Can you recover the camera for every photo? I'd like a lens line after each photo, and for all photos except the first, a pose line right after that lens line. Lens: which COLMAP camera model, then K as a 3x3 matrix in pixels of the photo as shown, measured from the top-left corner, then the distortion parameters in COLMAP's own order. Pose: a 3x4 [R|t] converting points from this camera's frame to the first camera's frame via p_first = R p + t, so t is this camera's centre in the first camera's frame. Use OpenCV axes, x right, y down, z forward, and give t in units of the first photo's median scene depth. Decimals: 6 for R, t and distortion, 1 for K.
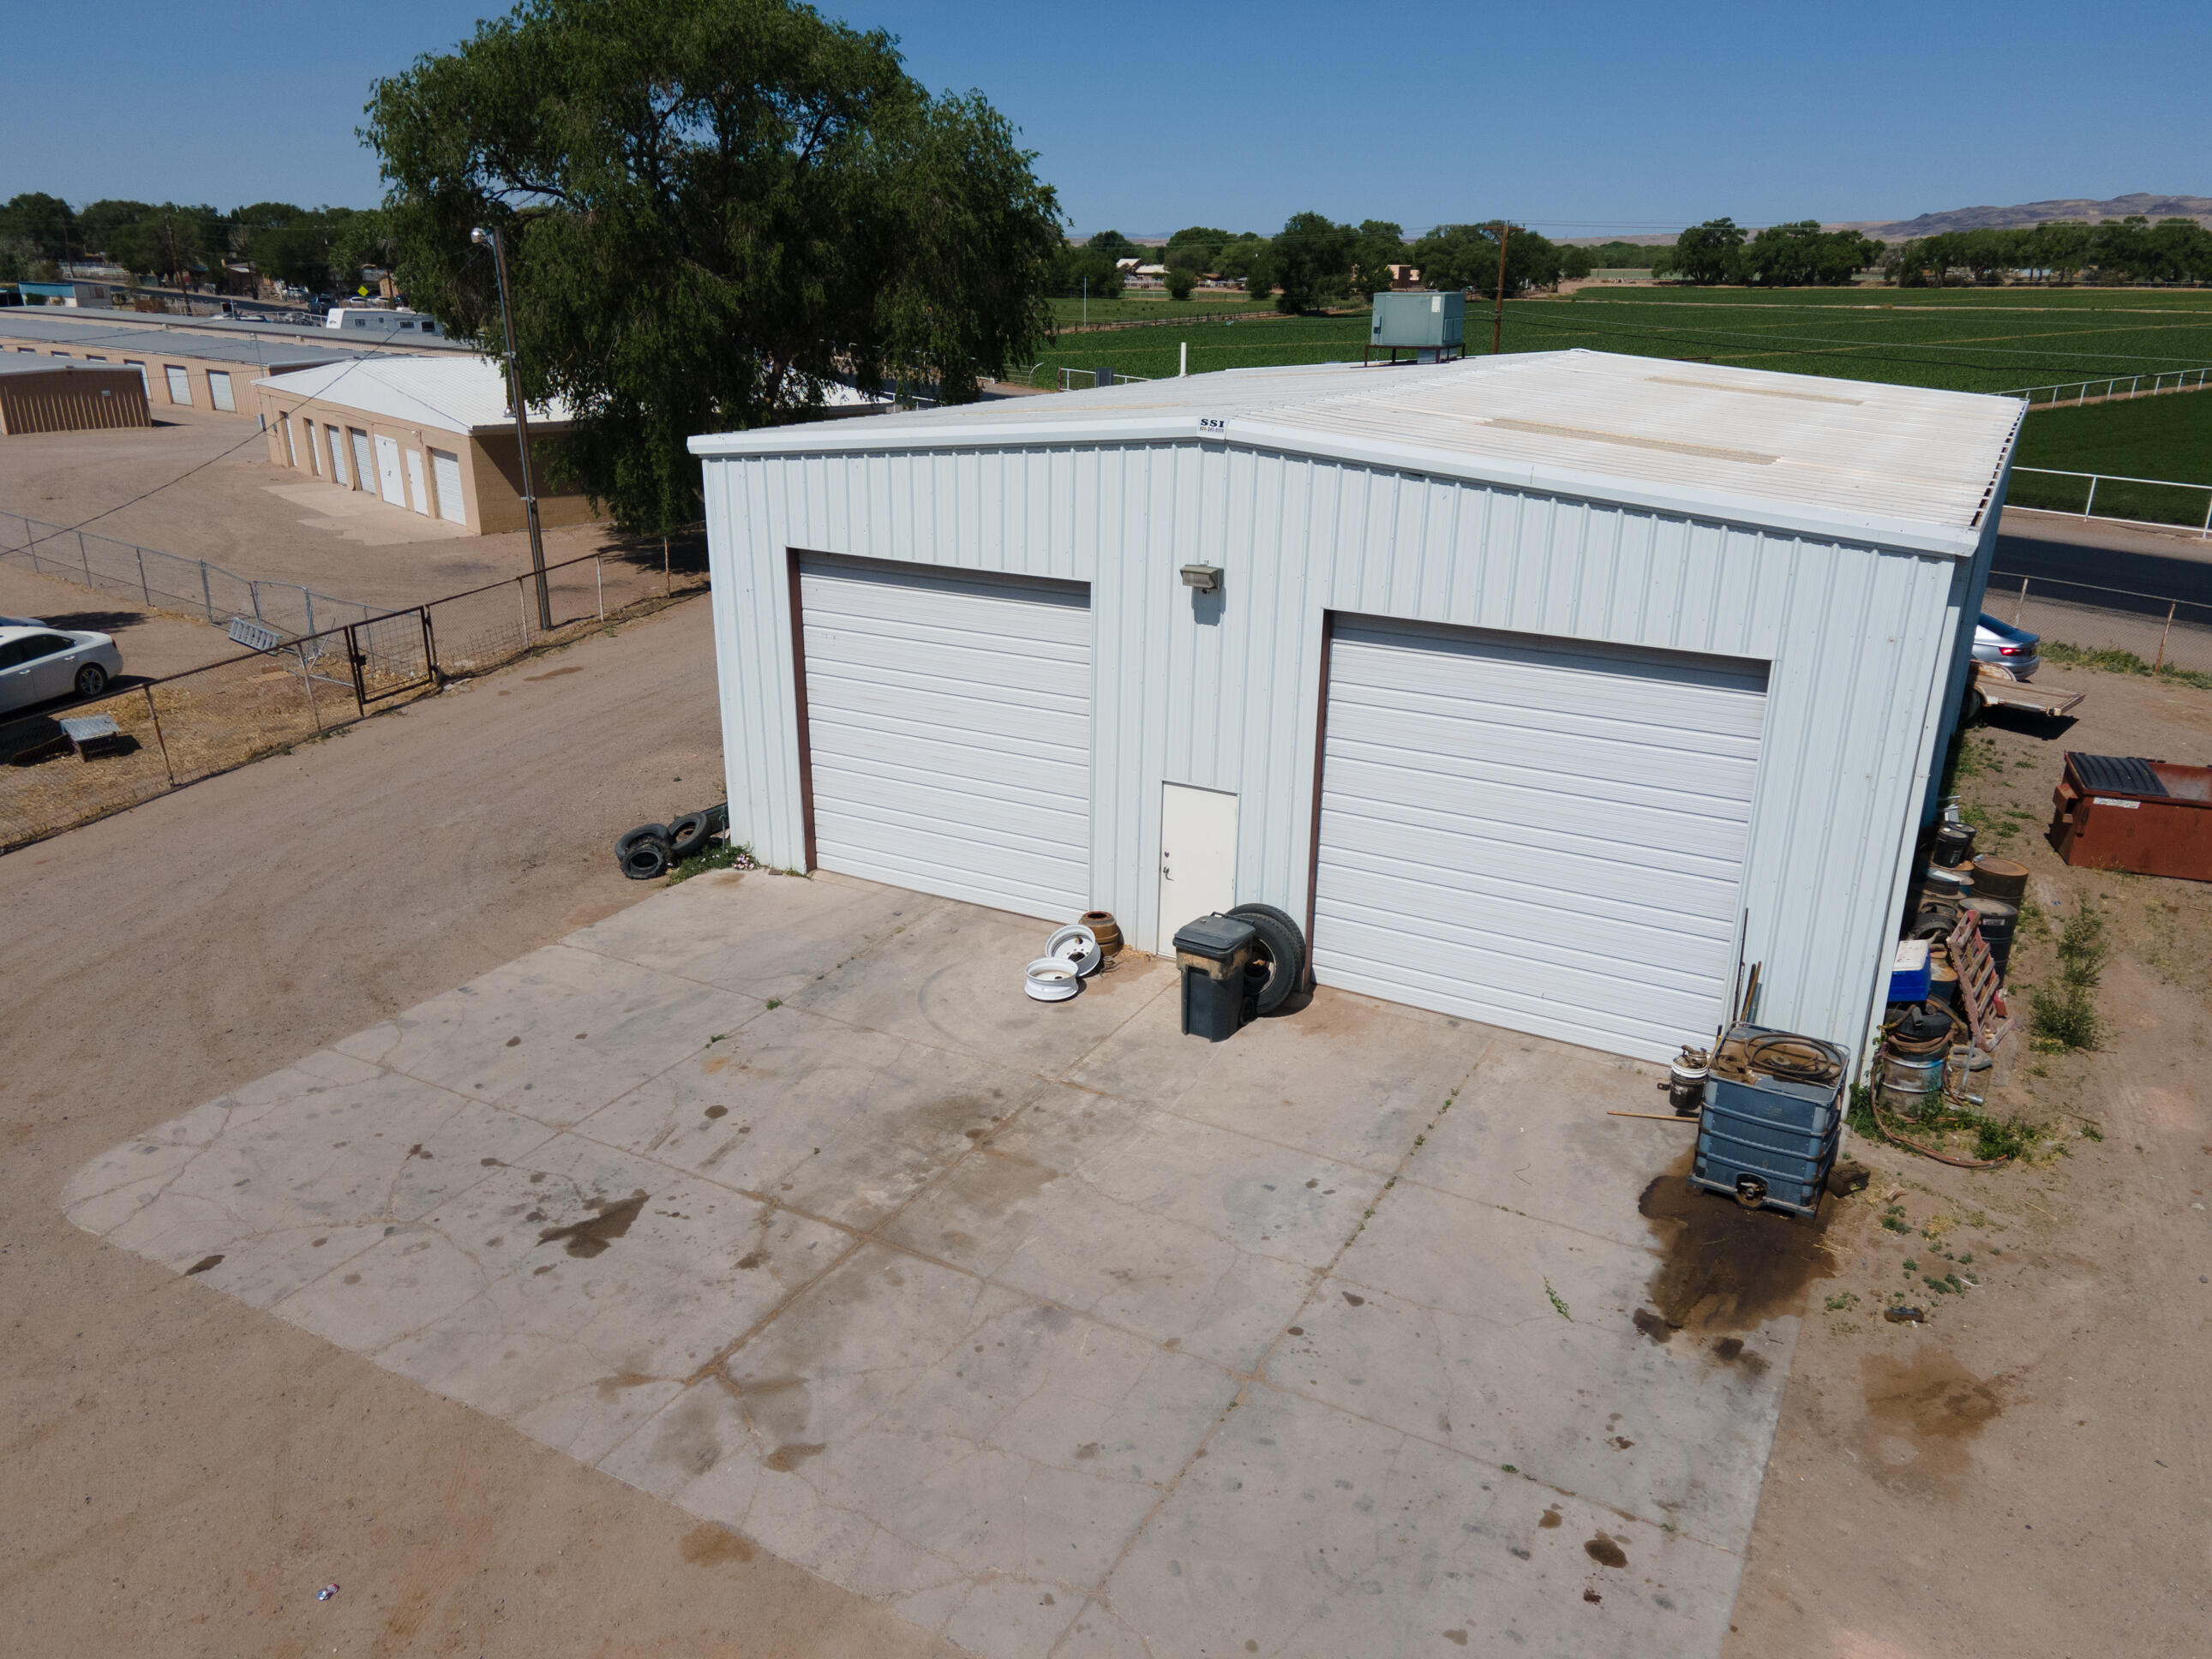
lens RADIAL K [[1605.6, 0, 1088.7], [0, 1605.6, 827.8], [0, 0, 1]] dist [0.040054, 0.009934]
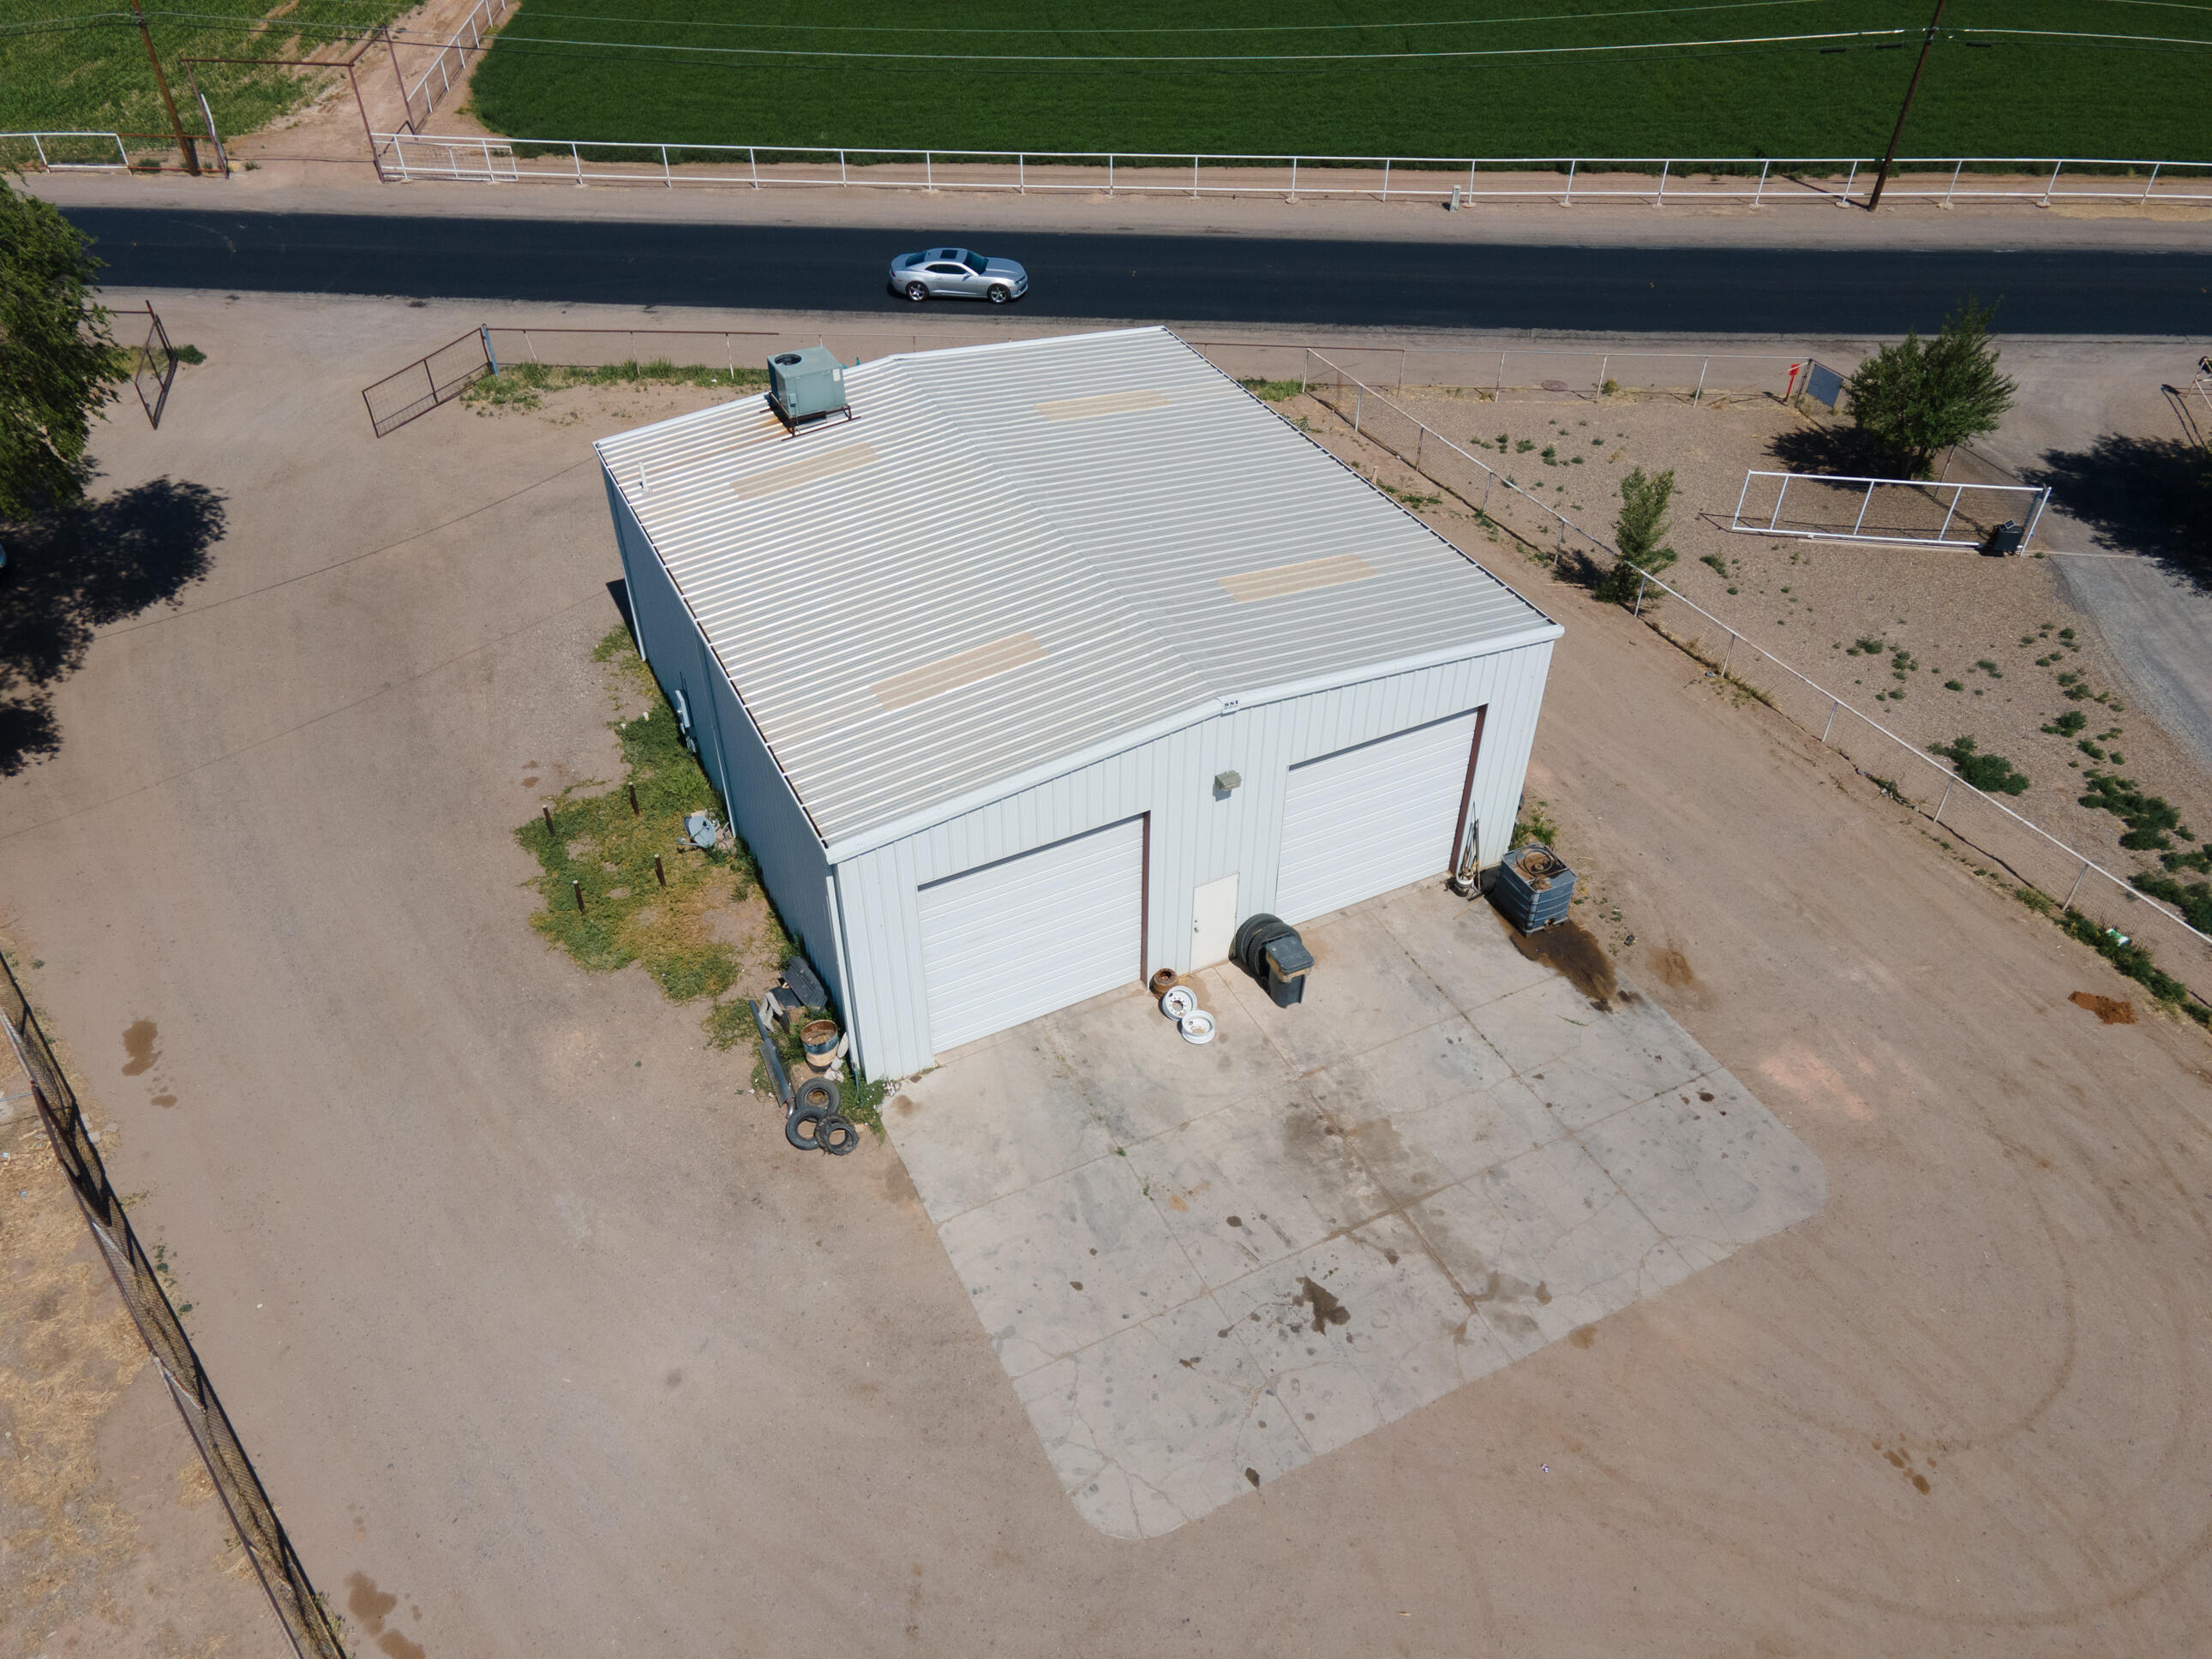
lens RADIAL K [[1605.6, 0, 1088.7], [0, 1605.6, 827.8], [0, 0, 1]] dist [0.040054, 0.009934]
pose [[0.560967, -0.537054, 0.629991, -1.081781], [0.286200, 0.839898, 0.461152, -0.926465], [-0.776792, -0.078388, 0.624859, 0.091378]]
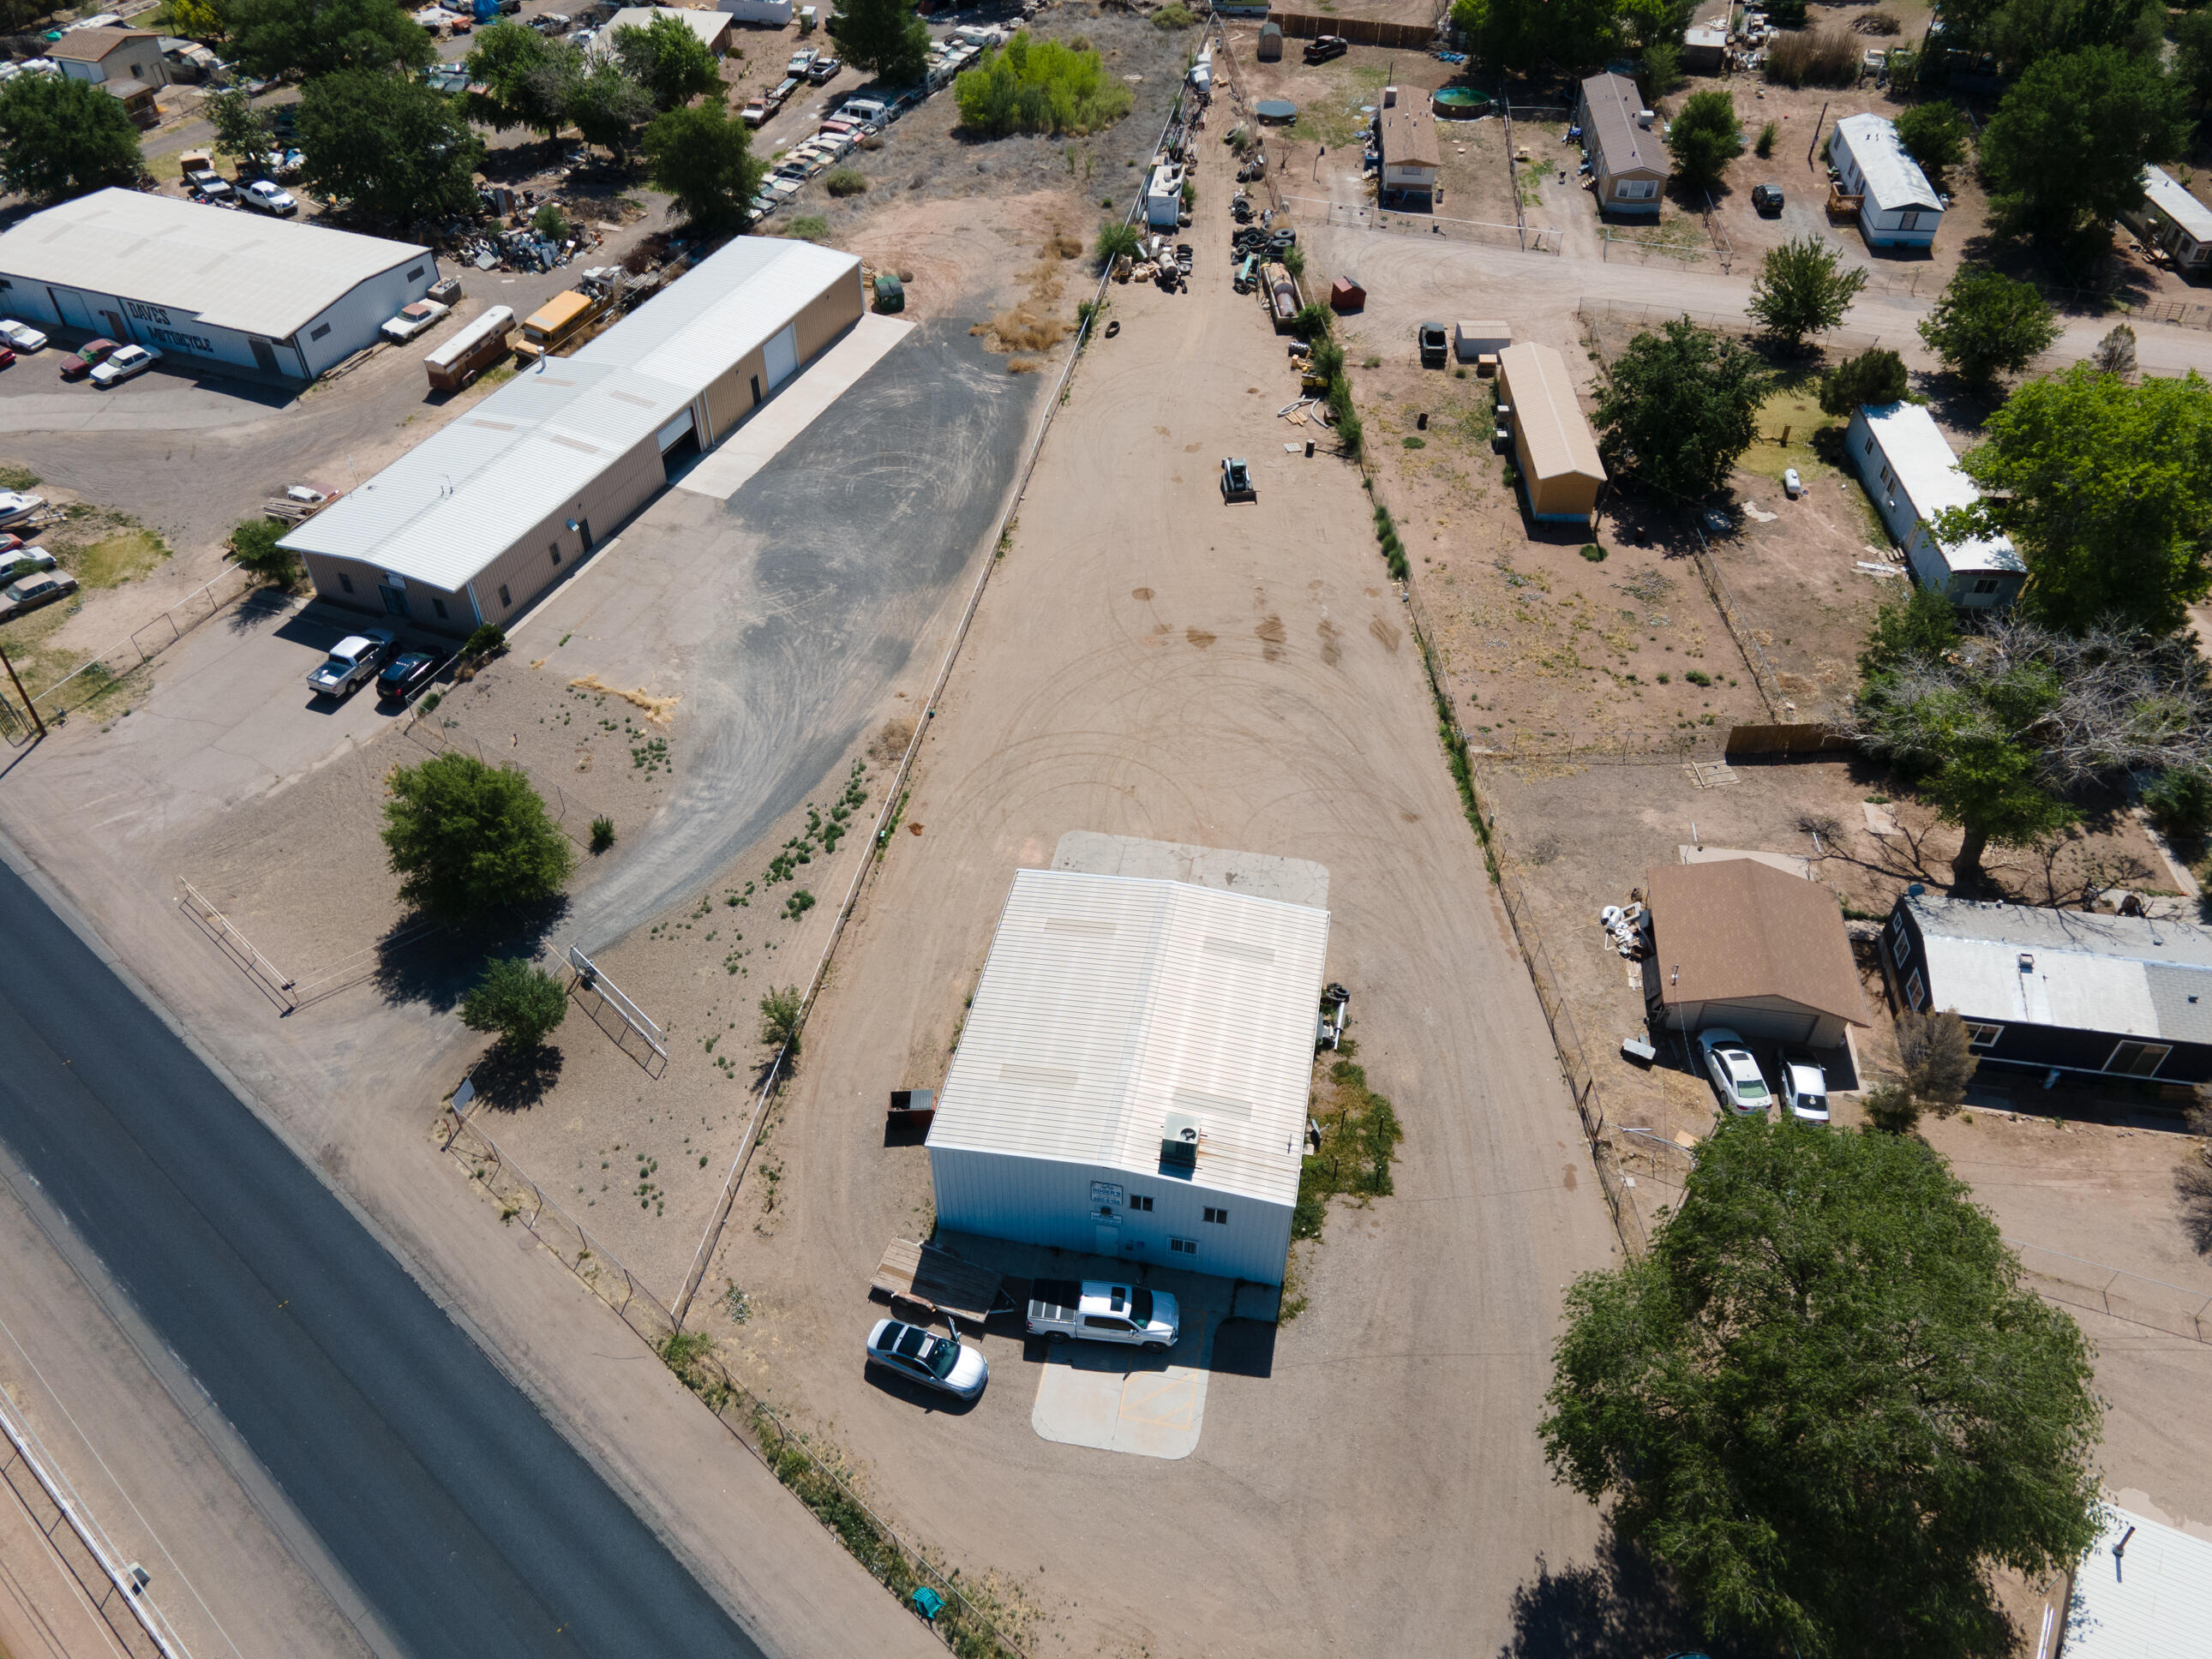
lens RADIAL K [[1615.3, 0, 1091.9], [0, 1615.3, 826.5], [0, 0, 1]] dist [-0.003500, 0.098218]
pose [[-0.947978, 0.209726, -0.239486, 1.274477], [-0.112945, 0.481773, 0.868987, -4.037162], [0.297627, 0.850829, -0.433022, 2.670968]]
